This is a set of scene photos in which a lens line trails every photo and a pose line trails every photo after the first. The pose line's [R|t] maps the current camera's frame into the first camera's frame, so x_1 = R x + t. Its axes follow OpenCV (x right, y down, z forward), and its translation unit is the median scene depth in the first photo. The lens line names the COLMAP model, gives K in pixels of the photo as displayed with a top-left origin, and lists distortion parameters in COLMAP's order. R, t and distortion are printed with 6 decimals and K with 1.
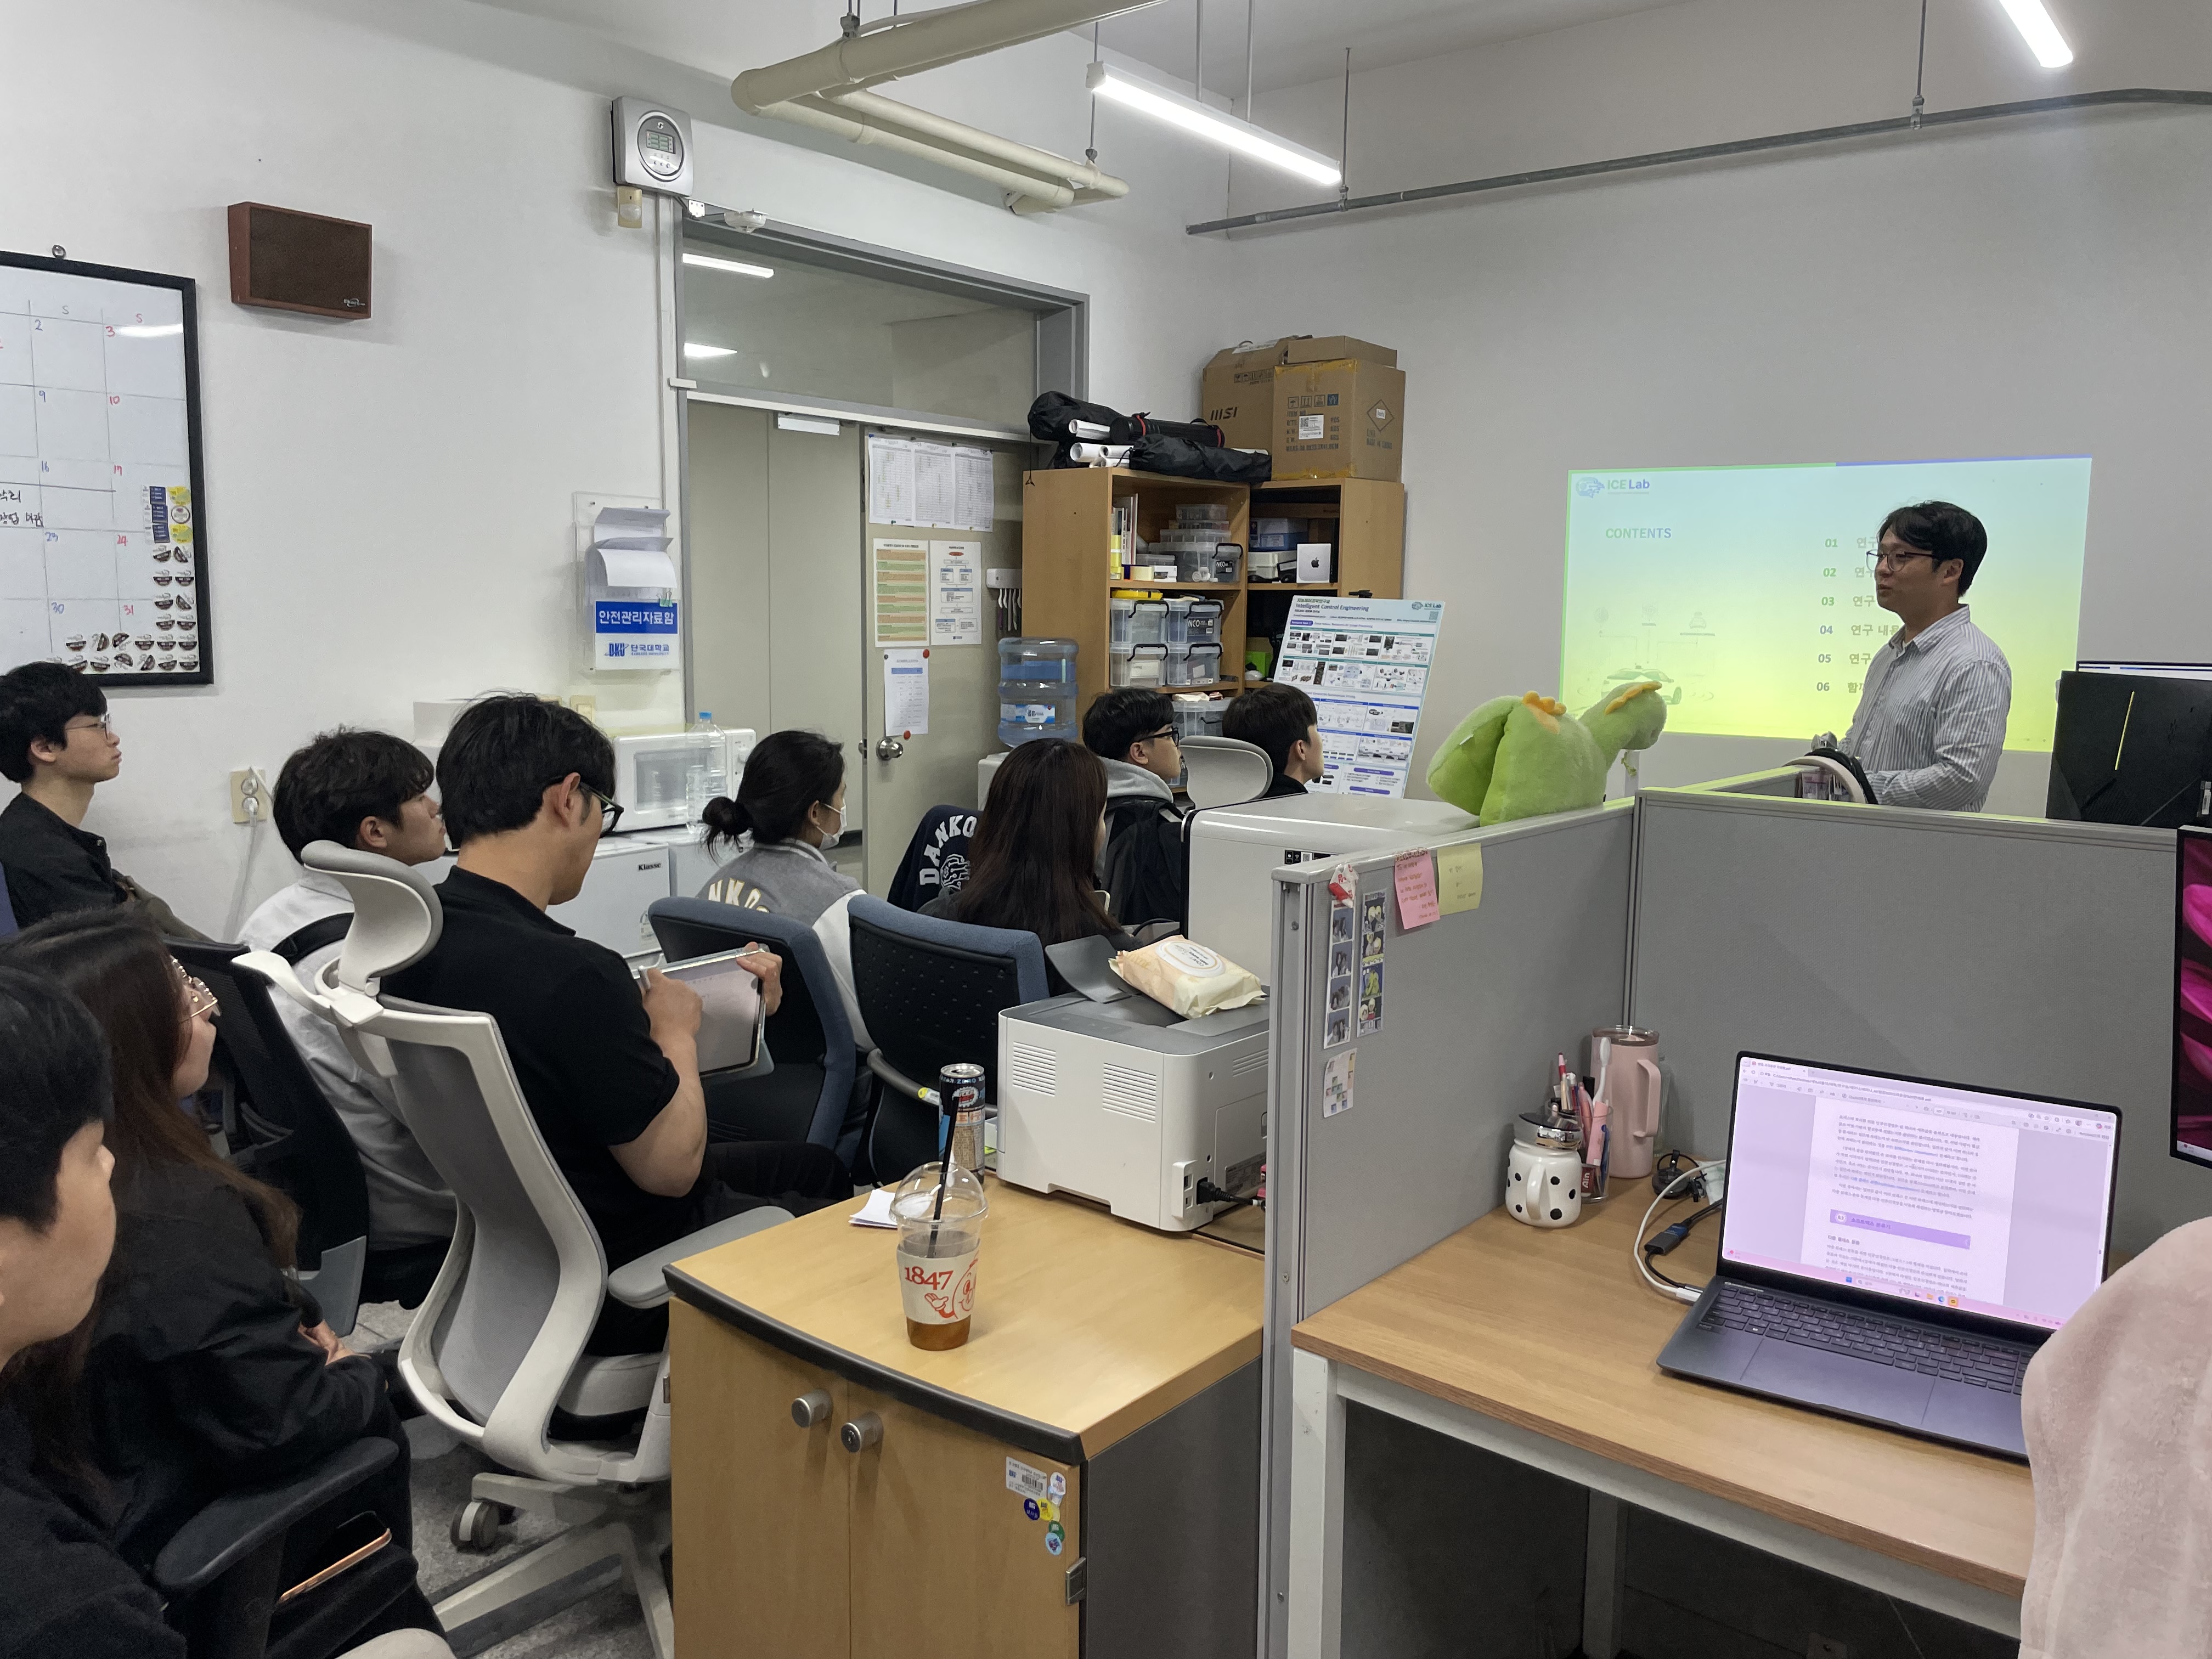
lens RADIAL K [[1674.2, 0, 1111.5], [0, 1674.2, 823.5], [0, 0, 1]] dist [0.055660, -0.068631]
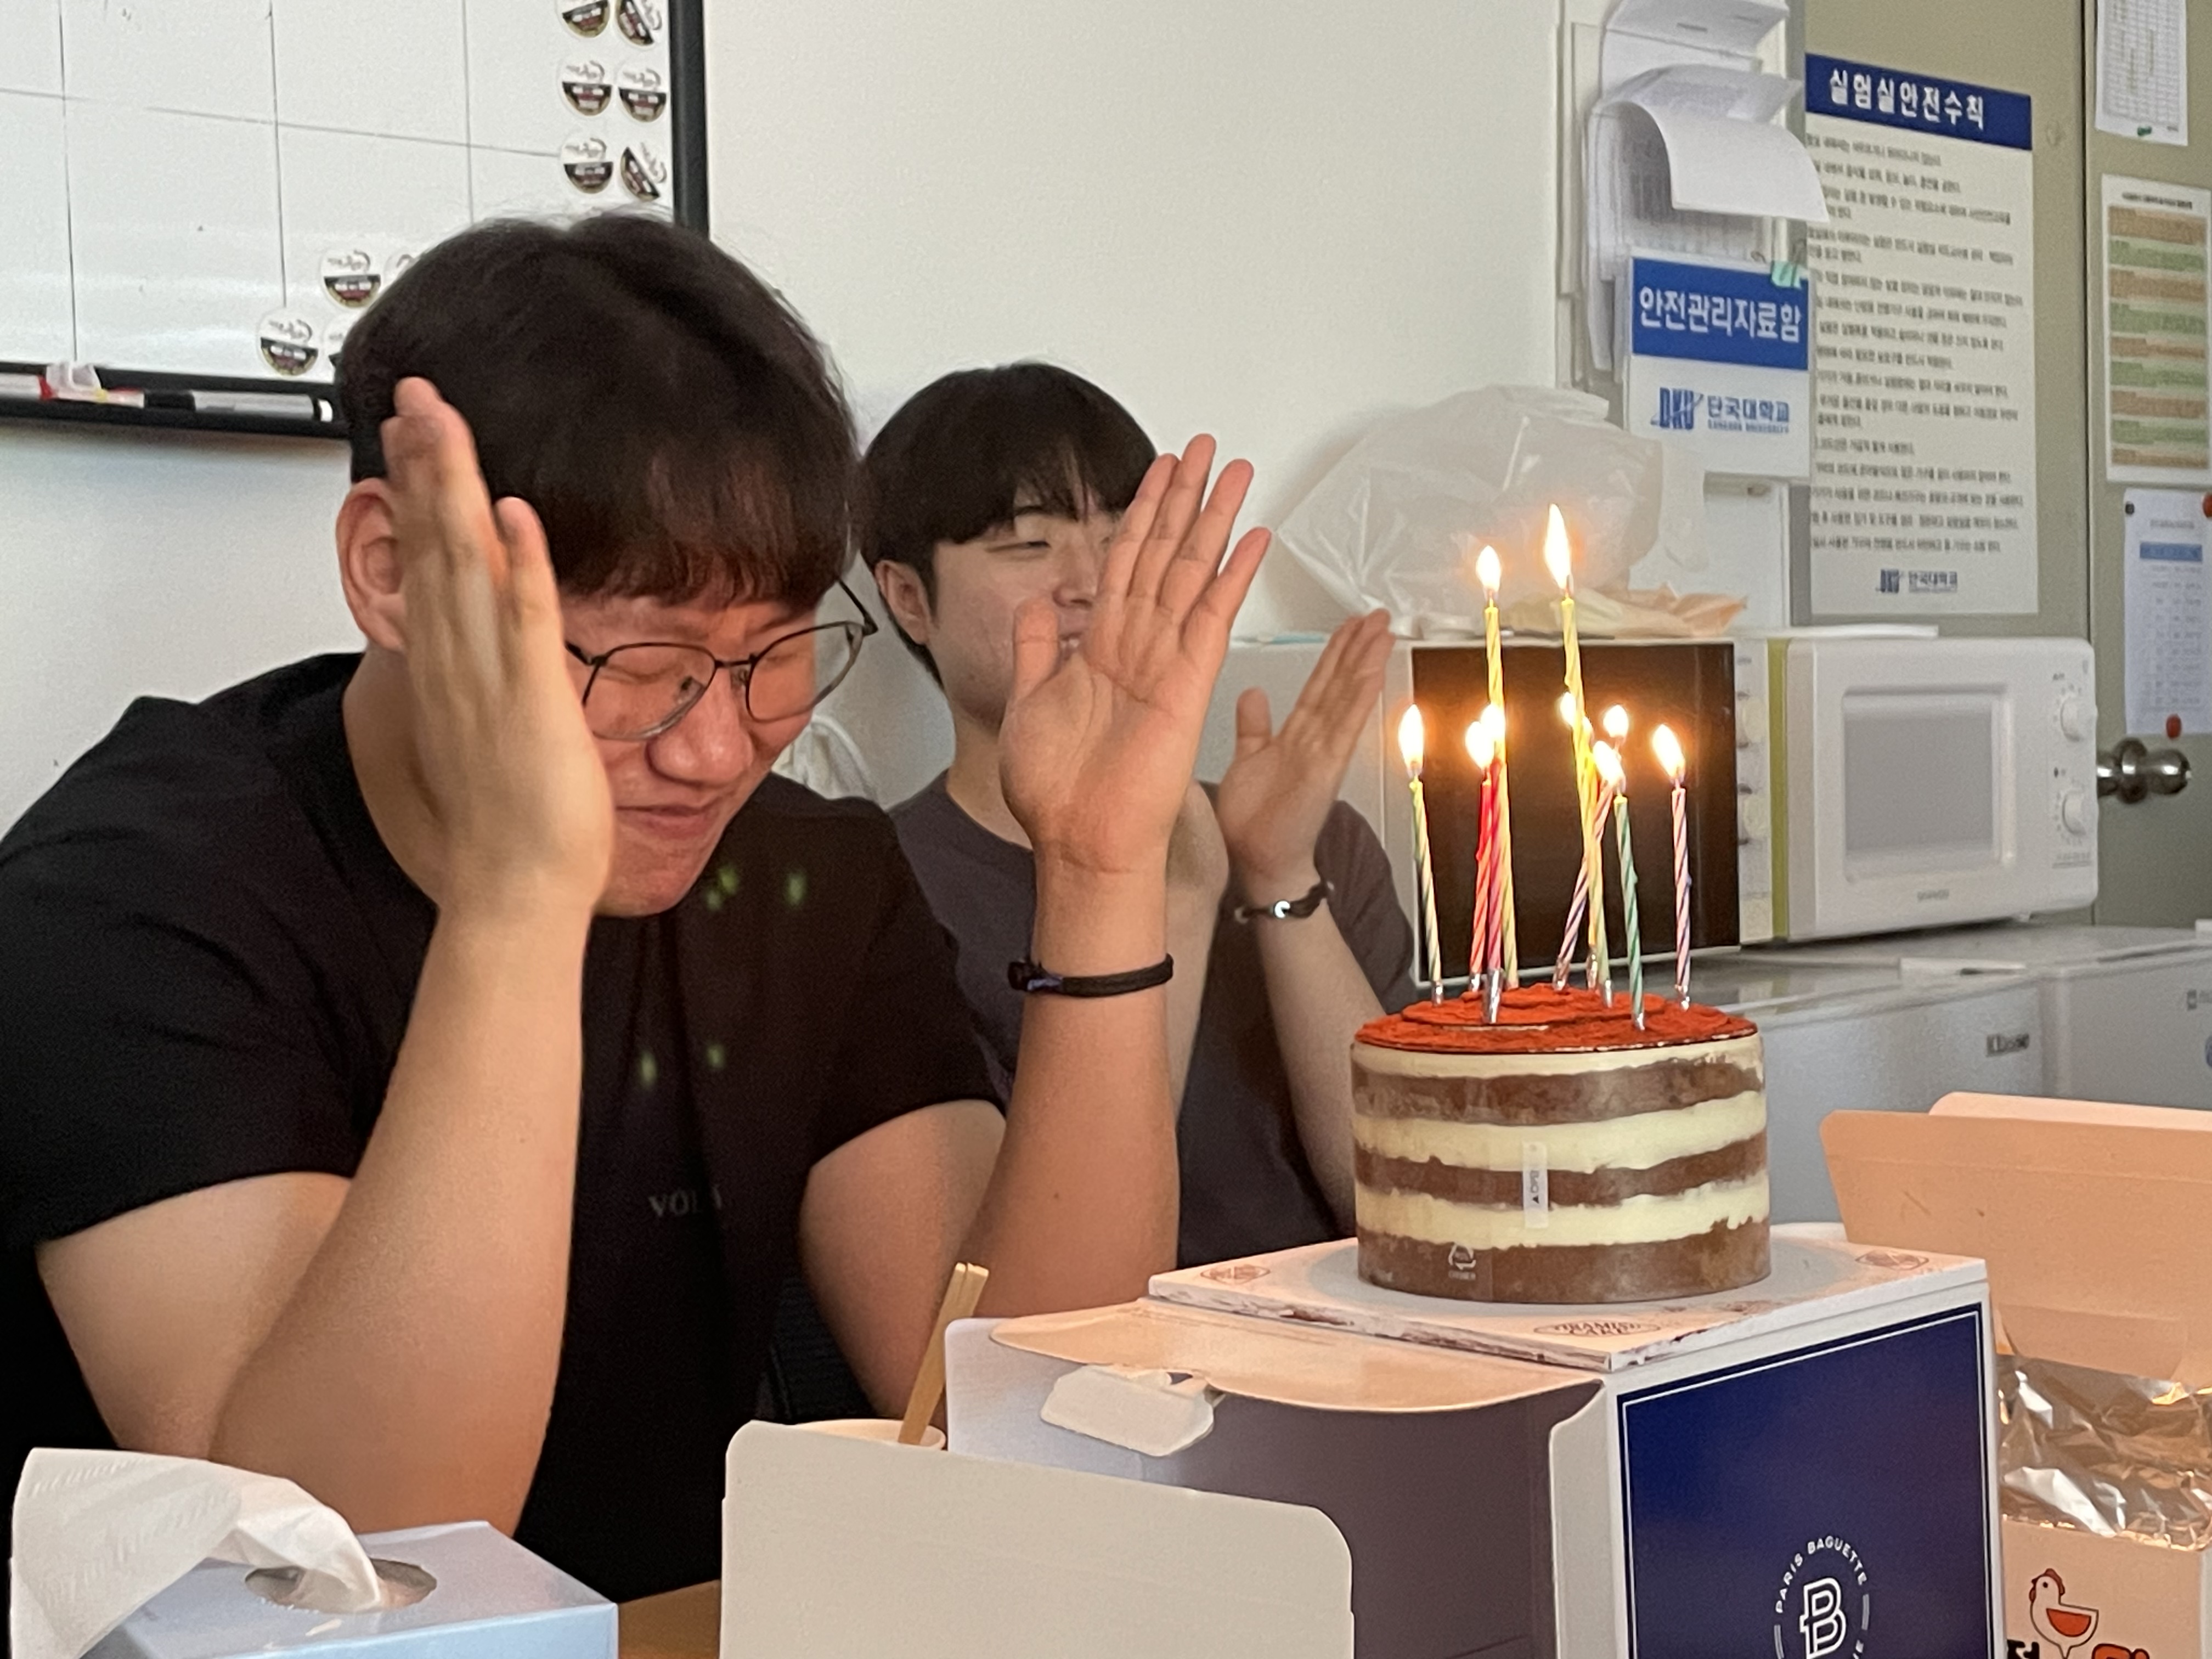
lens RADIAL K [[3278.6, 0, 1107.9], [0, 3278.6, 824.6], [0, 0, 1]] dist [0.058321, 0.000000]
pose [[0.991899, -0.028503, -0.123788, -0.323724], [0.016899, 0.995448, -0.093794, 0.034707], [0.125898, 0.090943, 0.987866, 0.358815]]
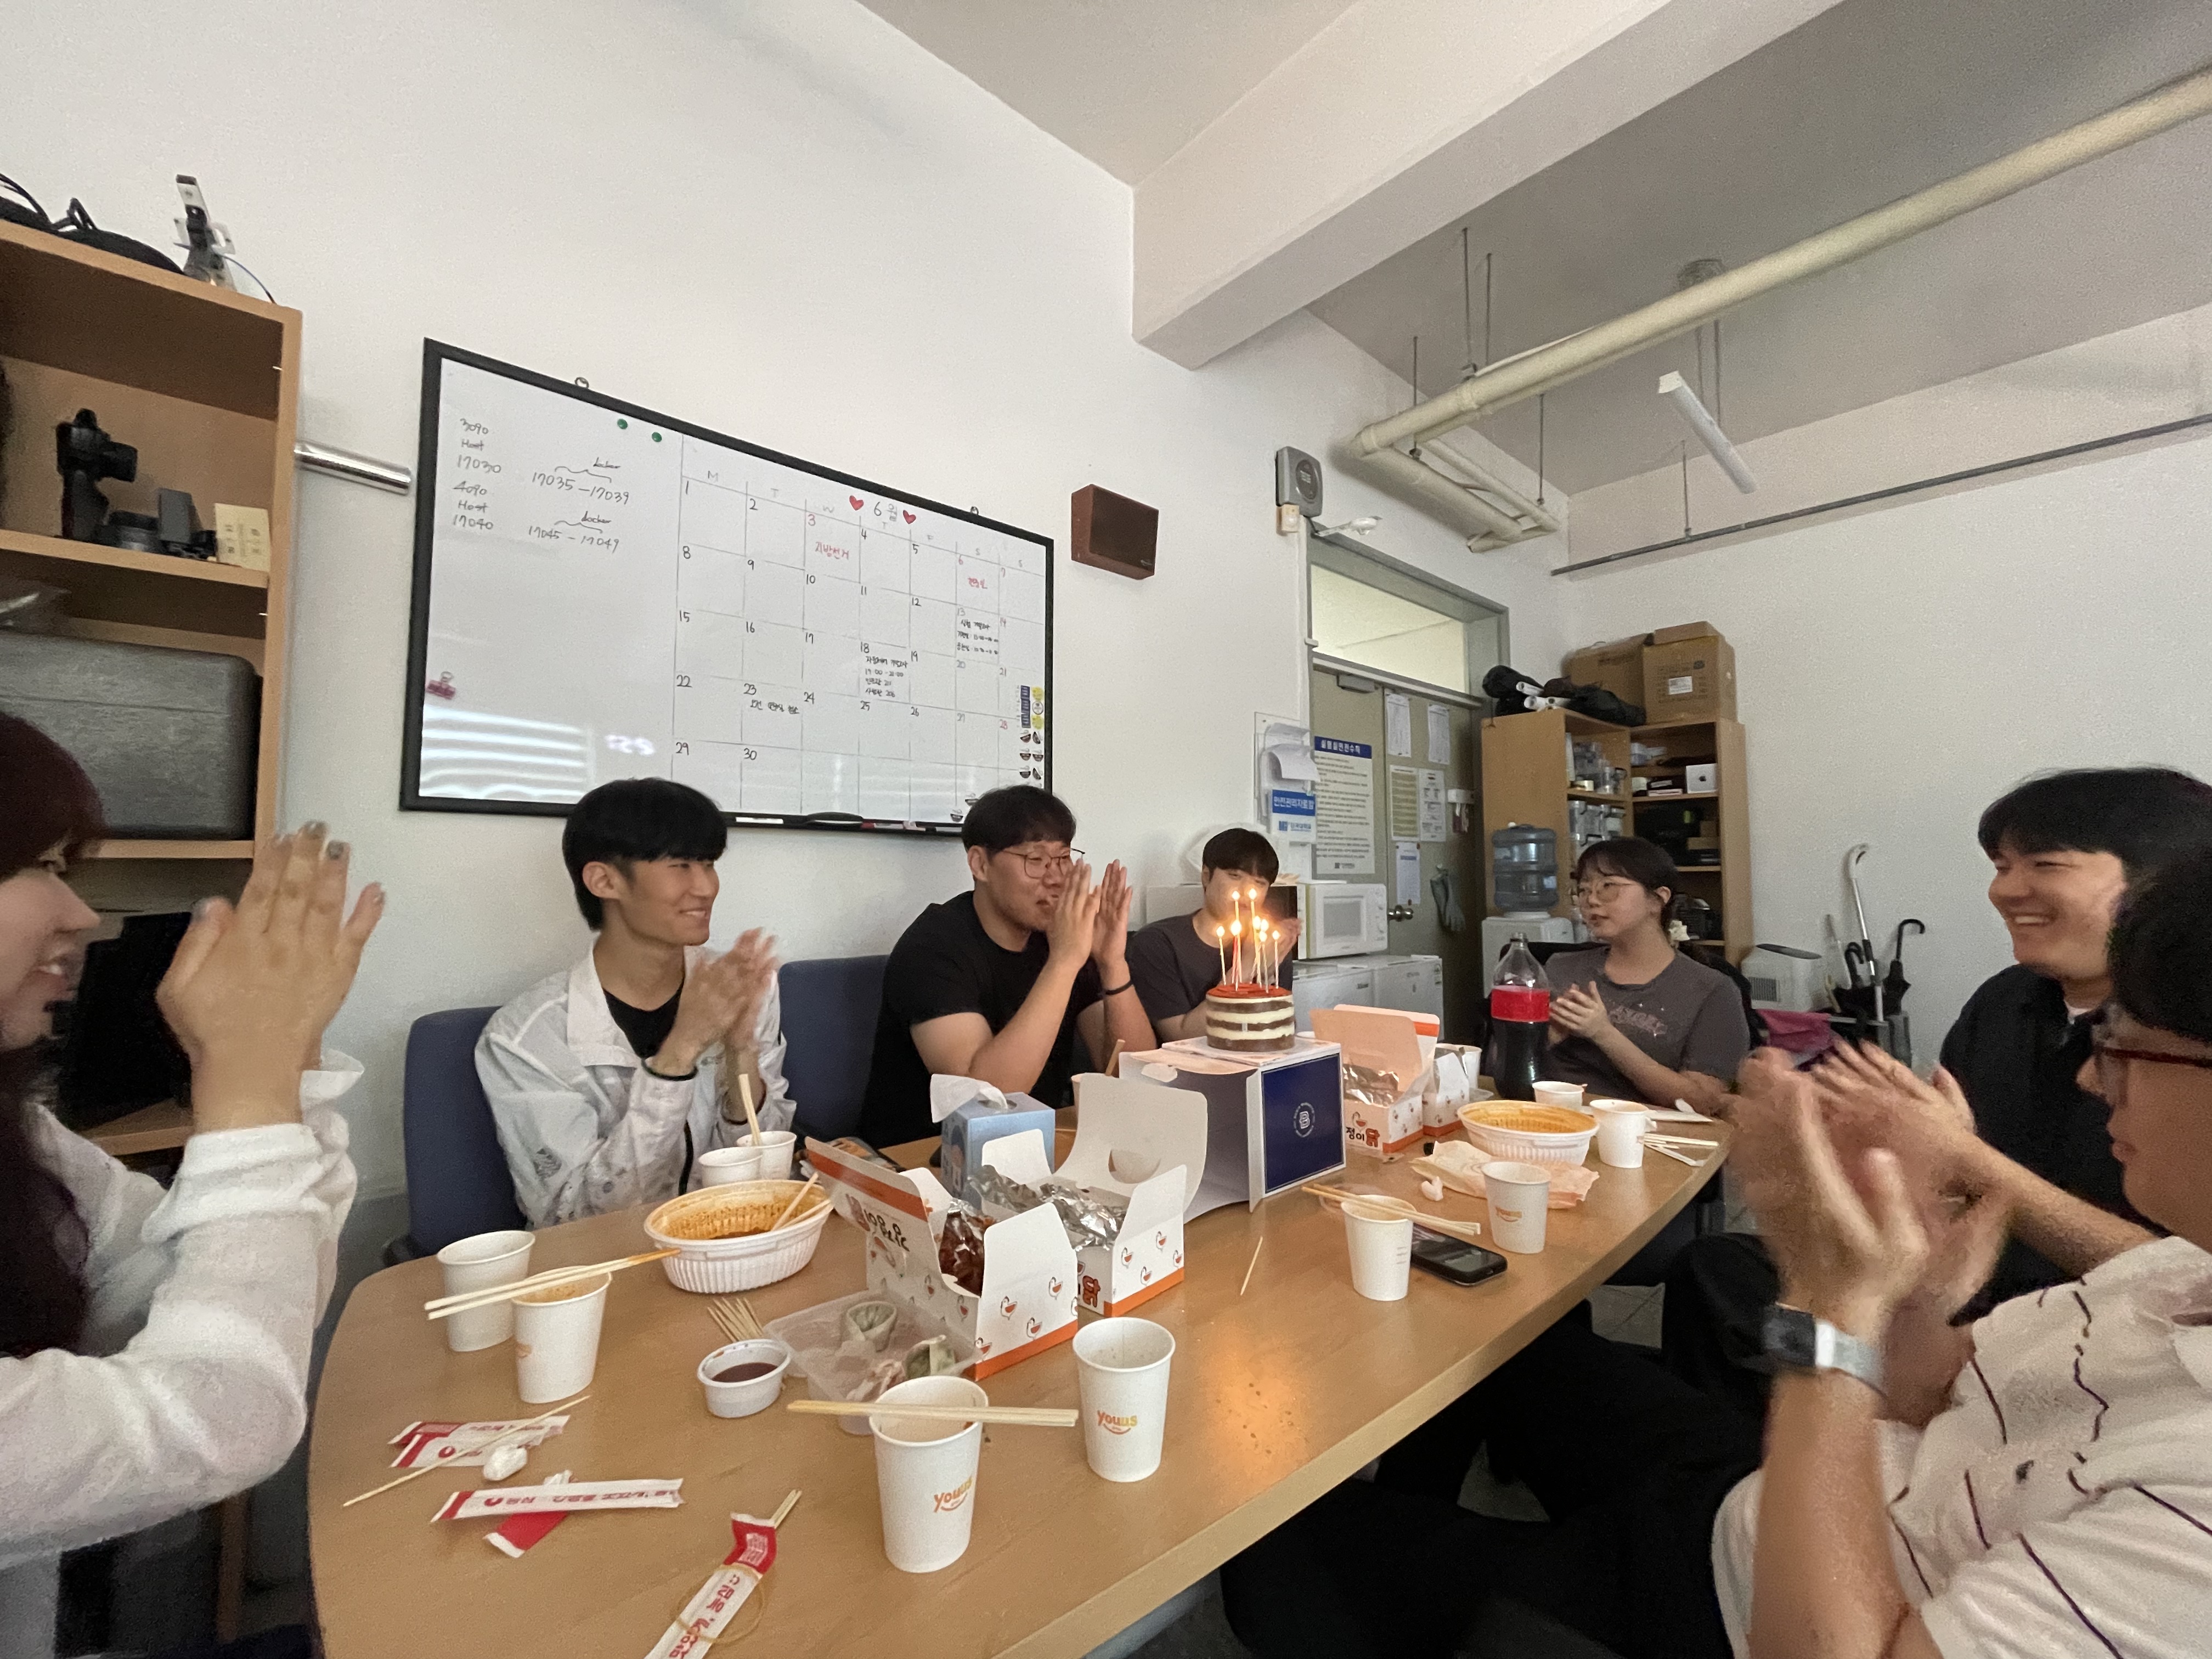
lens RADIAL K [[891.9, 0, 1110.0], [0, 891.9, 833.6], [0, 0, 1]] dist [-0.013362, -0.000225]
pose [[0.988854, -0.021945, -0.147264, -0.322540], [-0.004766, 0.983906, -0.178625, 0.029205], [0.148814, 0.177336, 0.972834, 0.289731]]
